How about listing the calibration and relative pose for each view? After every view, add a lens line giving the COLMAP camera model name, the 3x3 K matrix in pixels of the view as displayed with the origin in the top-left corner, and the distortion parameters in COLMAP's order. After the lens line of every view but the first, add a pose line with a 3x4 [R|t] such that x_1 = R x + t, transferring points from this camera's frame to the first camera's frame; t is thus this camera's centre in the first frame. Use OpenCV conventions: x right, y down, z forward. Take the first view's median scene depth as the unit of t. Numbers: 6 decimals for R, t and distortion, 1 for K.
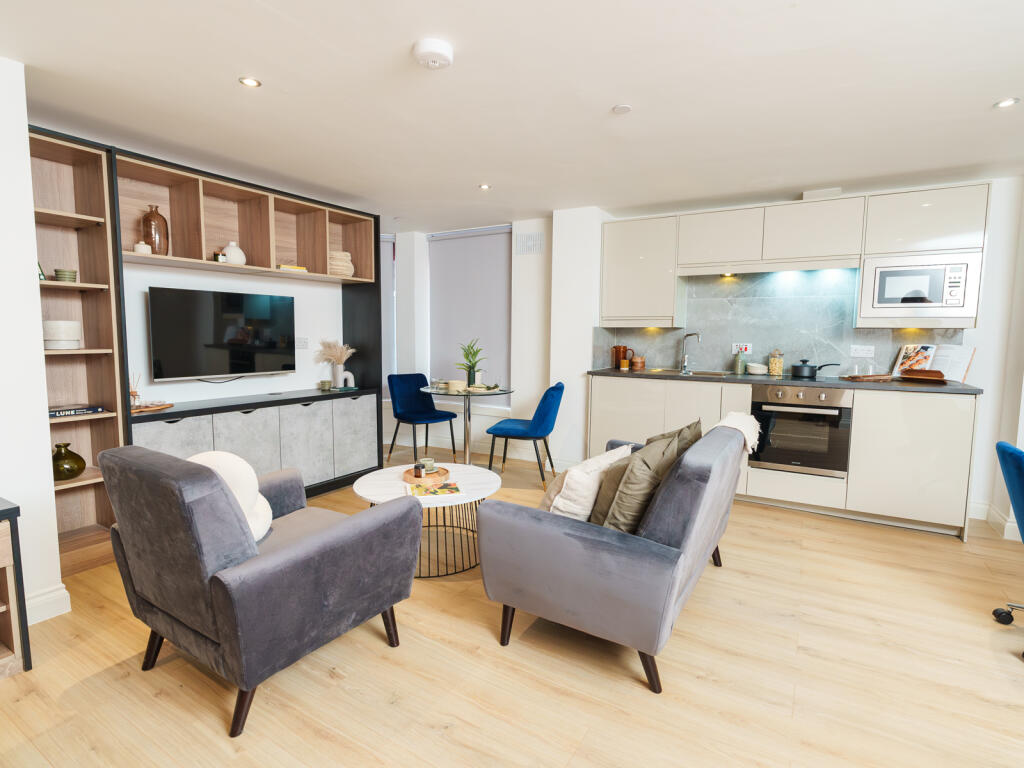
lens RADIAL K [[531.7, 0, 509.9], [0, 531.7, 389.1], [0, 0, 1]] dist [-0.007312, -0.000355]
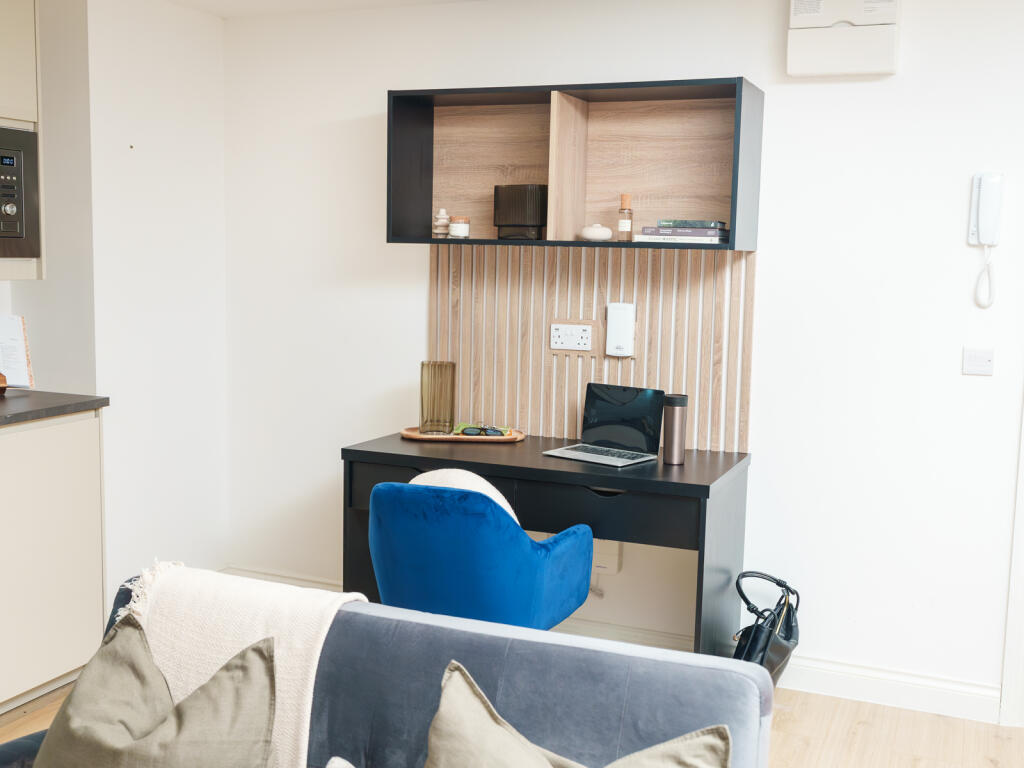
lens RADIAL K [[1123.1, 0, 511.7], [0, 1123.1, 384.5], [0, 0, 1]] dist [0.005925, 0.000000]
pose [[-0.154229, -0.133465, 0.978979, -0.226719], [0.076356, 0.986261, 0.146487, -0.117447], [-0.985080, 0.097343, -0.141919, 0.597848]]
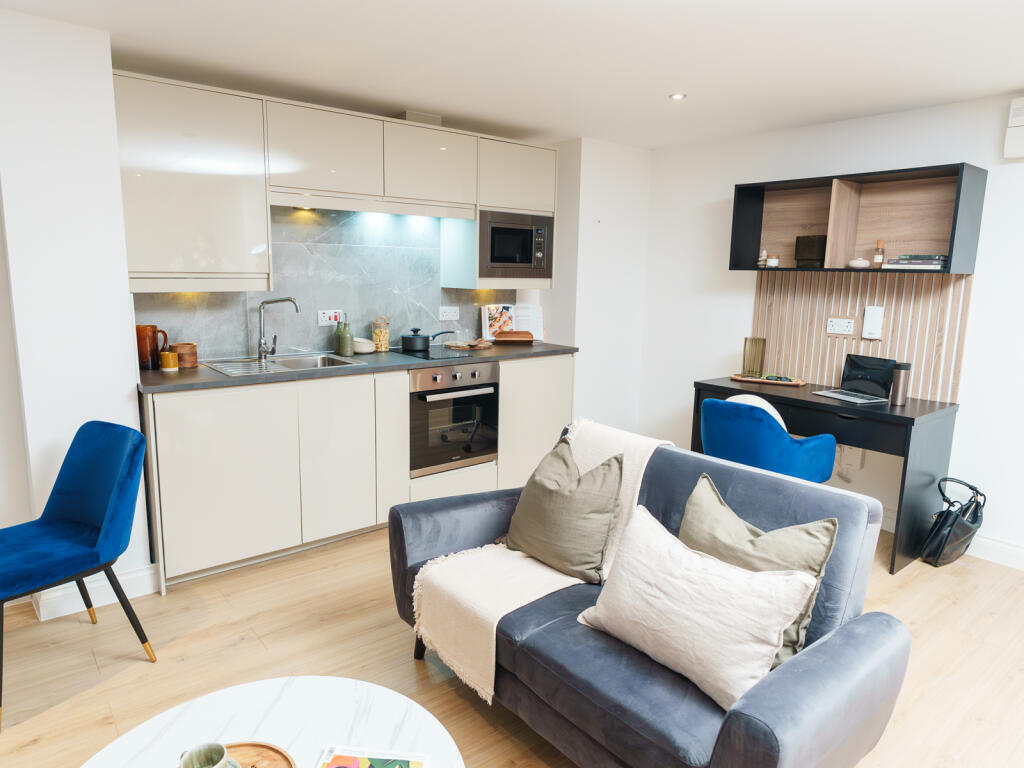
lens RADIAL K [[665.2, 0, 509.1], [0, 665.2, 375.8], [0, 0, 1]] dist [-0.001282, 0.006168]
pose [[0.327699, -0.155393, 0.931916, -0.343950], [0.080864, 0.987375, 0.136206, -0.110689], [-0.941315, 0.030724, 0.336127, 0.534278]]
